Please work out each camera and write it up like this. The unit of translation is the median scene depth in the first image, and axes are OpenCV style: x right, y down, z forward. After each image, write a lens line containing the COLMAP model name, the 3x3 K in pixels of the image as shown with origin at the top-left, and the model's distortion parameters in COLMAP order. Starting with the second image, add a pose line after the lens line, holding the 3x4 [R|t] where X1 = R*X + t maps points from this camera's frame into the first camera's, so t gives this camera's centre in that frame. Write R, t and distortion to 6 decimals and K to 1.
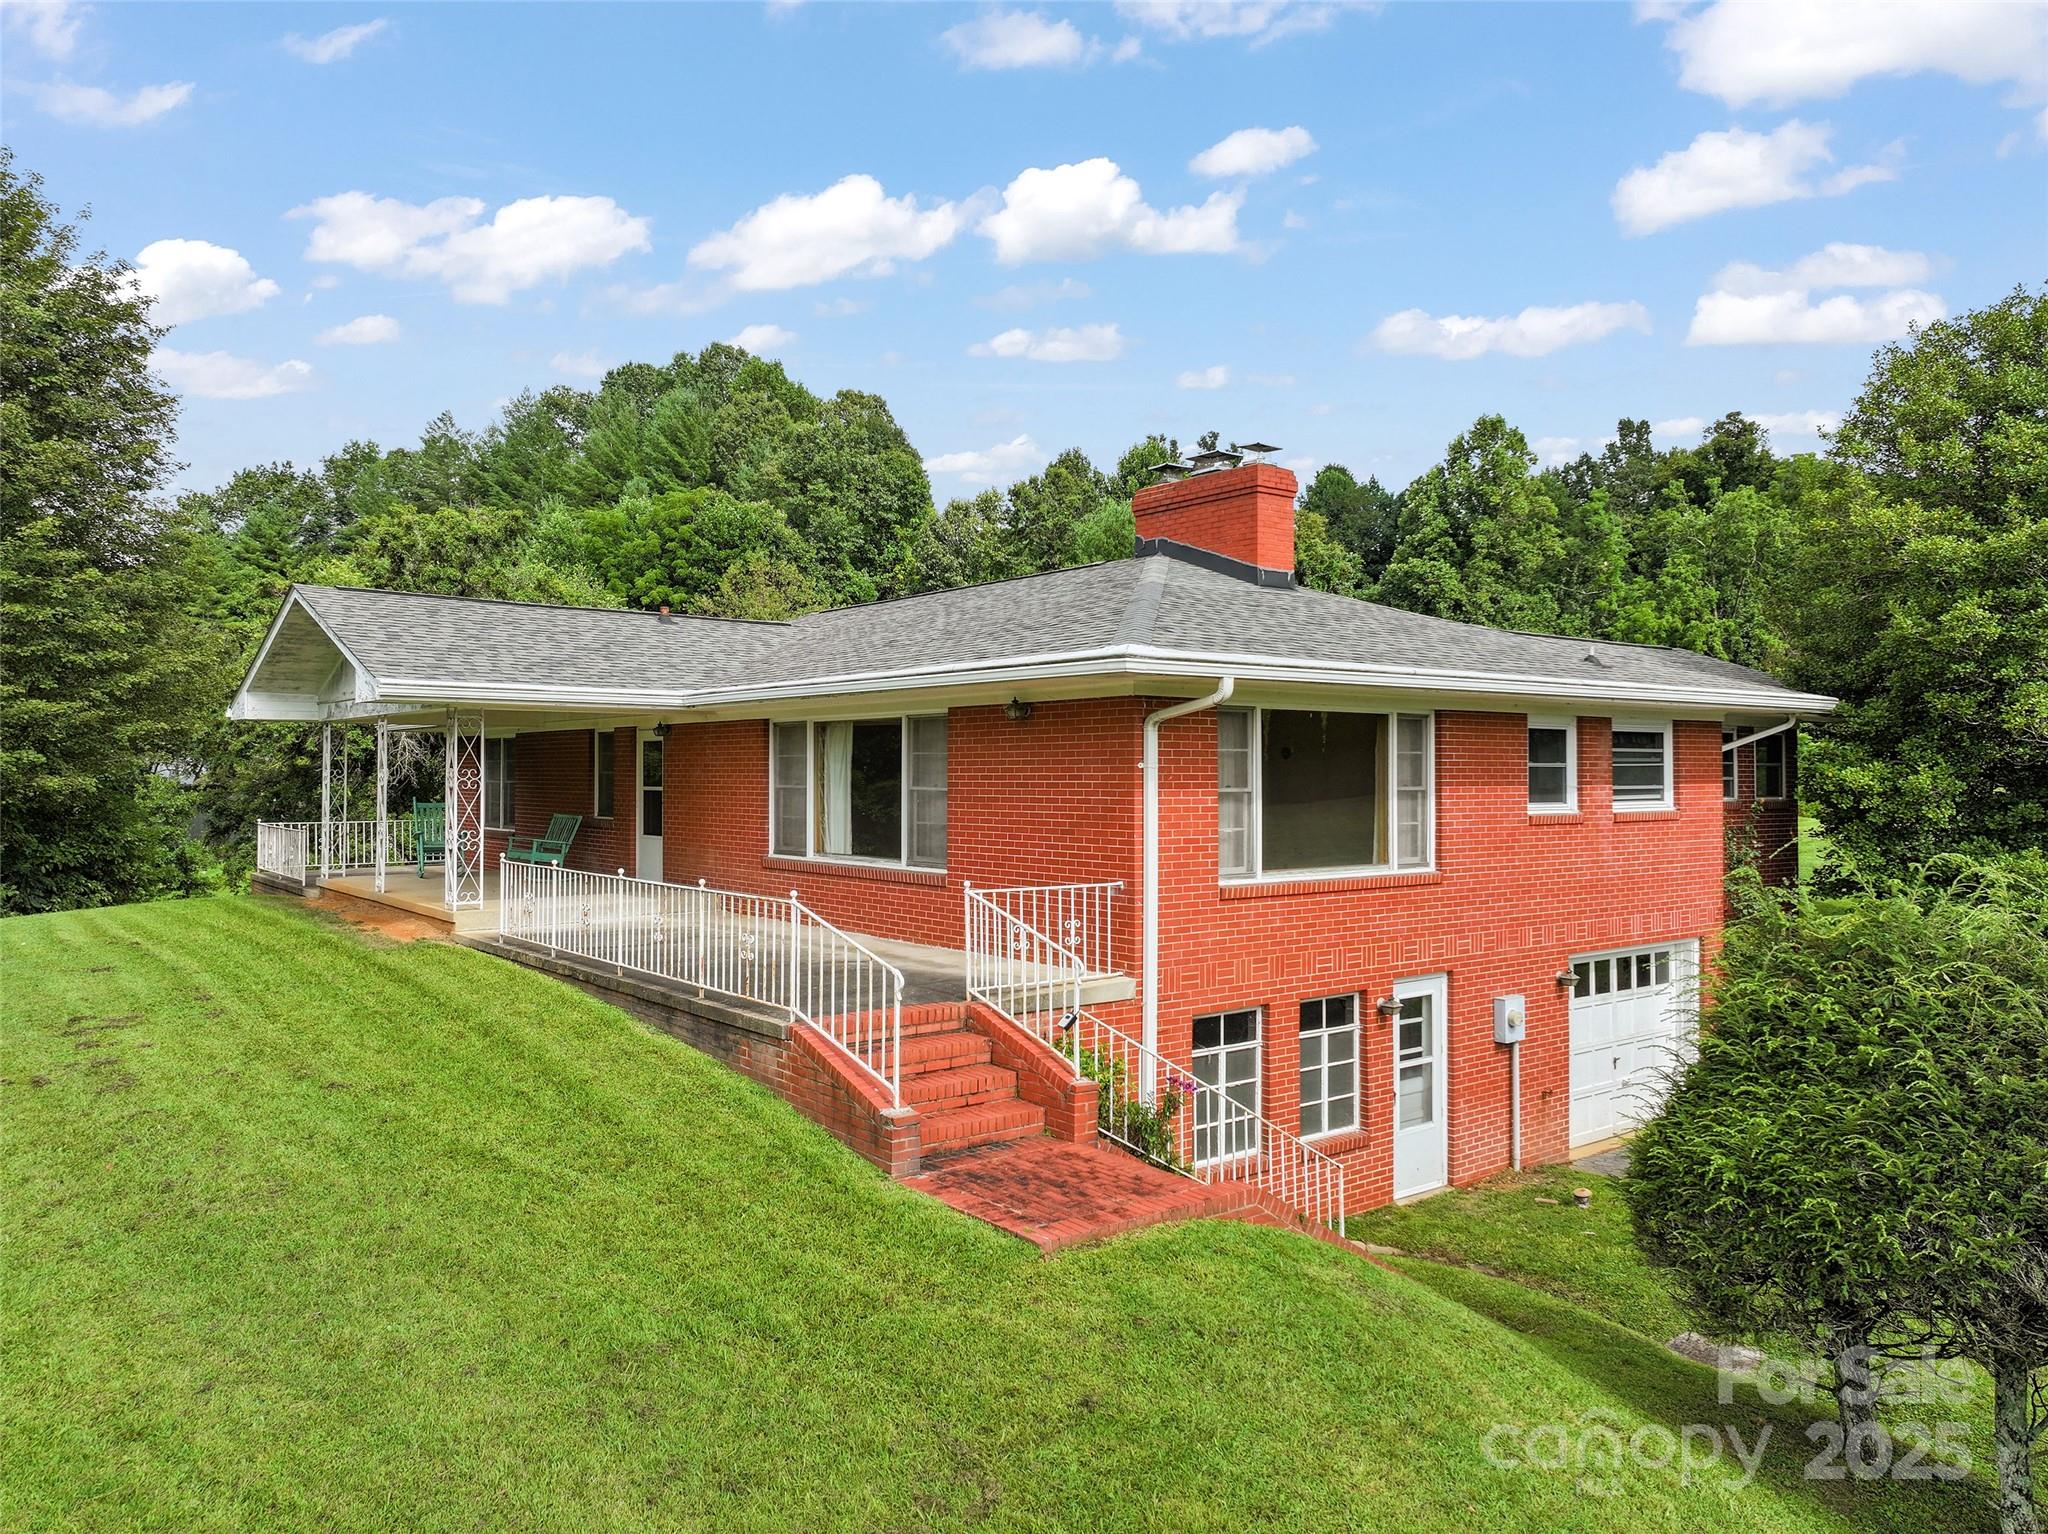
lens RADIAL K [[1436.9, 0, 1031.7], [0, 1436.9, 757.6], [0, 0, 1]] dist [-0.004190, 0.022821]
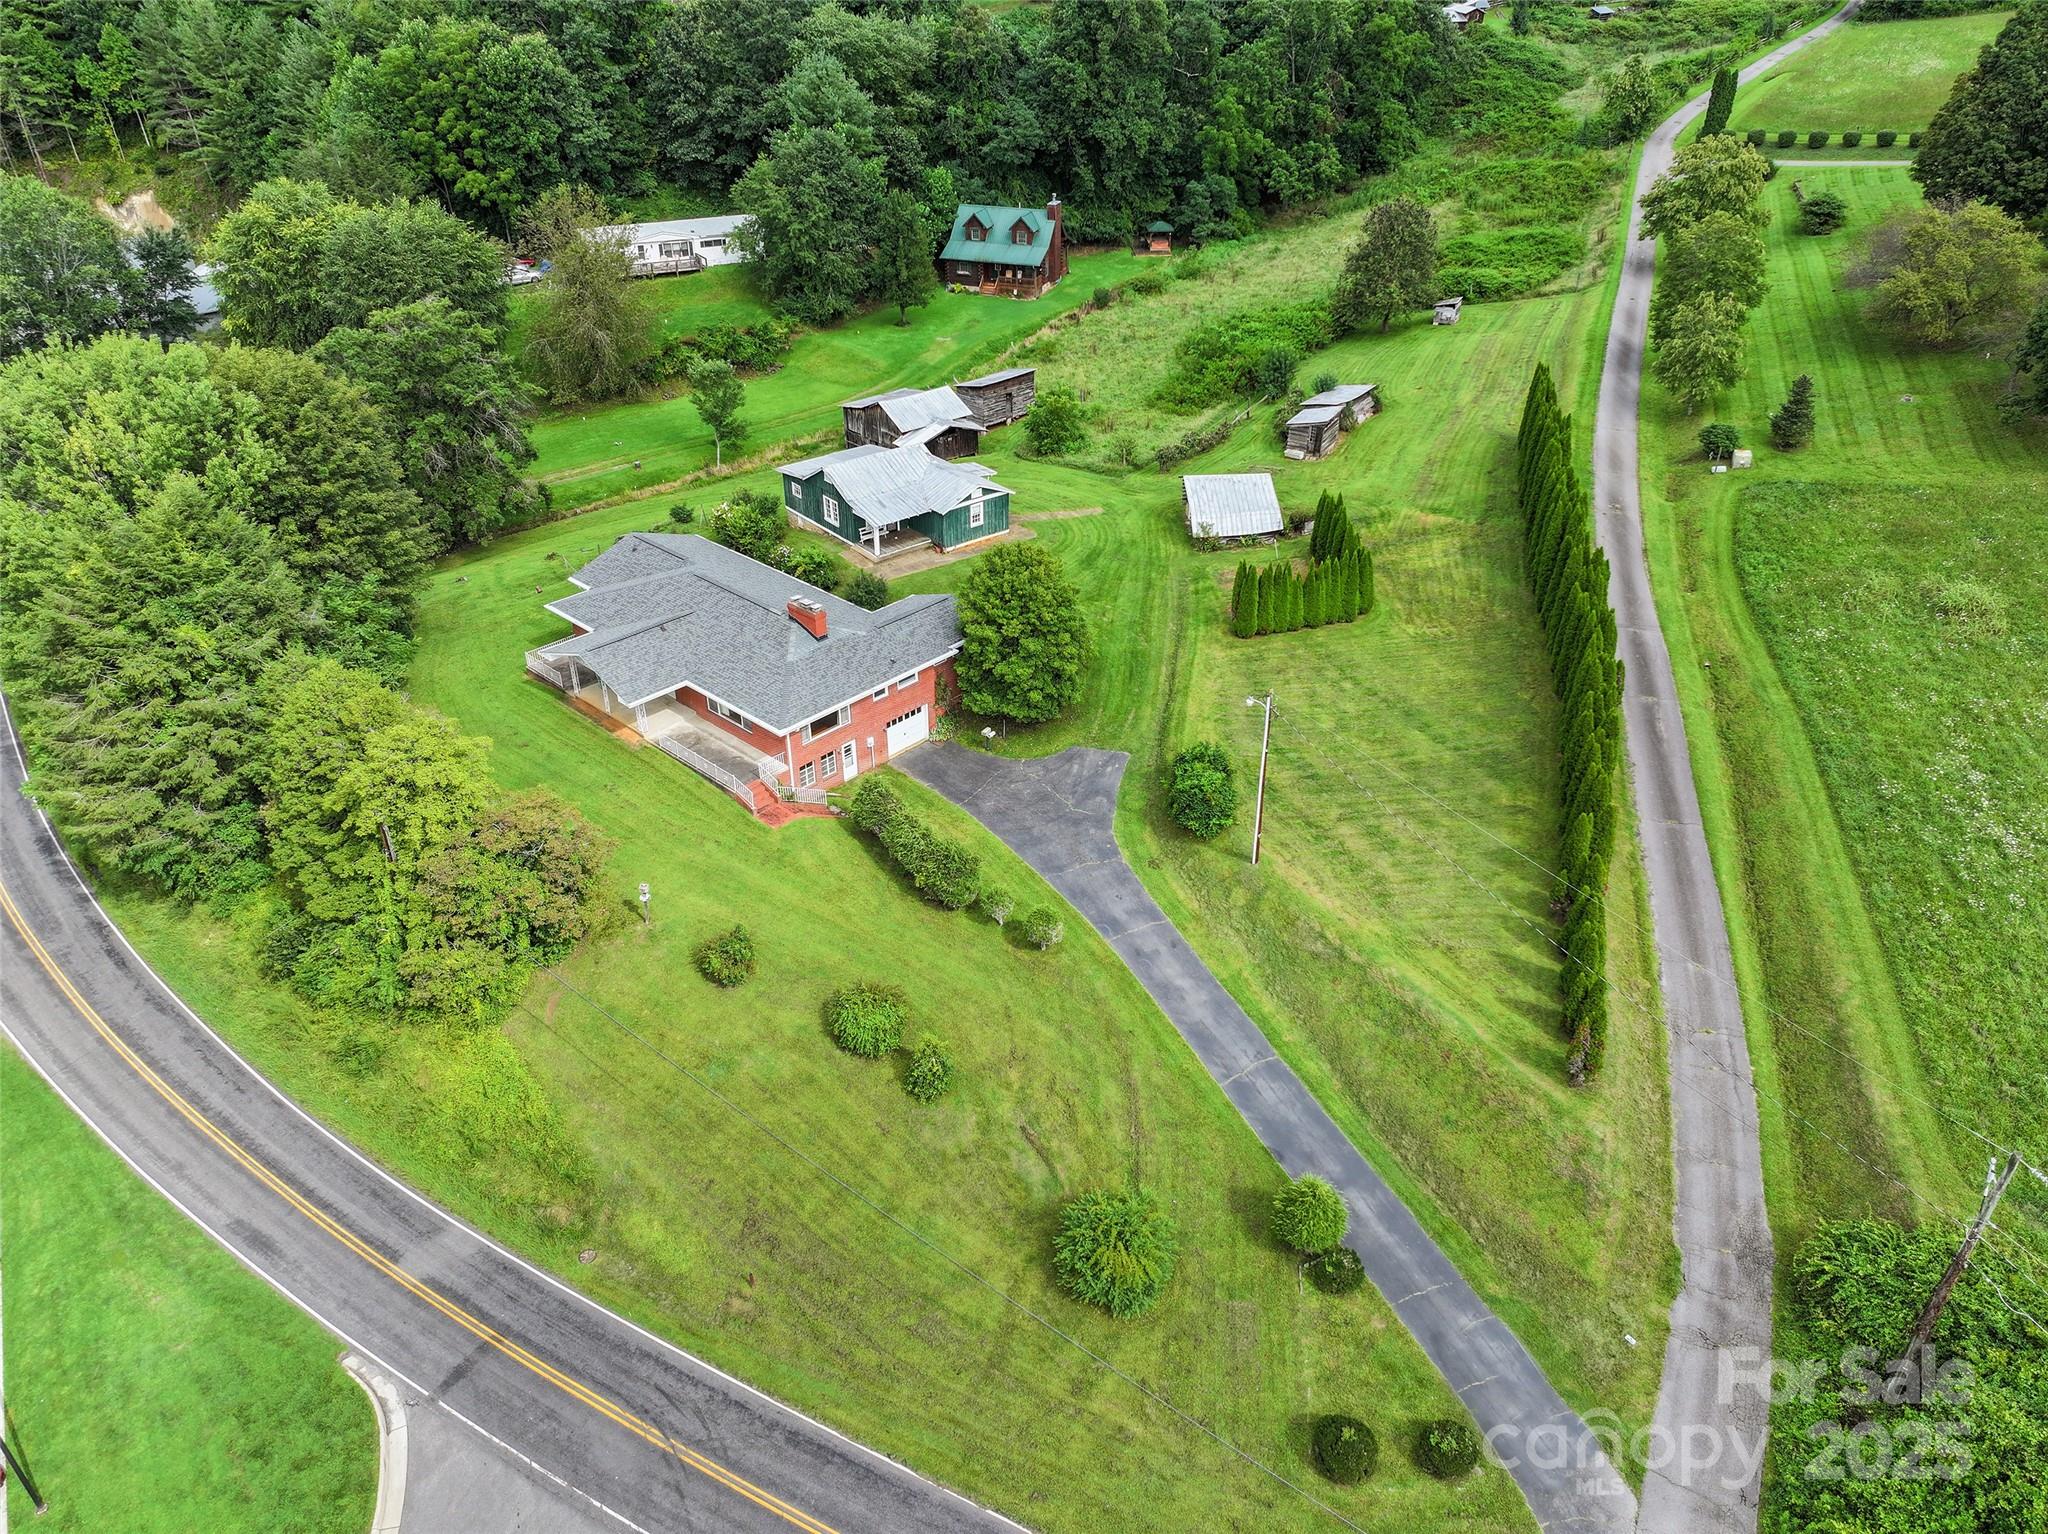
lens RADIAL K [[1436.9, 0, 1031.7], [0, 1436.9, 757.6], [0, 0, 1]] dist [-0.004190, 0.022821]
pose [[0.988141, -0.070924, 0.136186, 0.216882], [-0.010684, 0.853023, 0.521764, -2.505027], [-0.153175, -0.517032, 0.842149, -3.482658]]
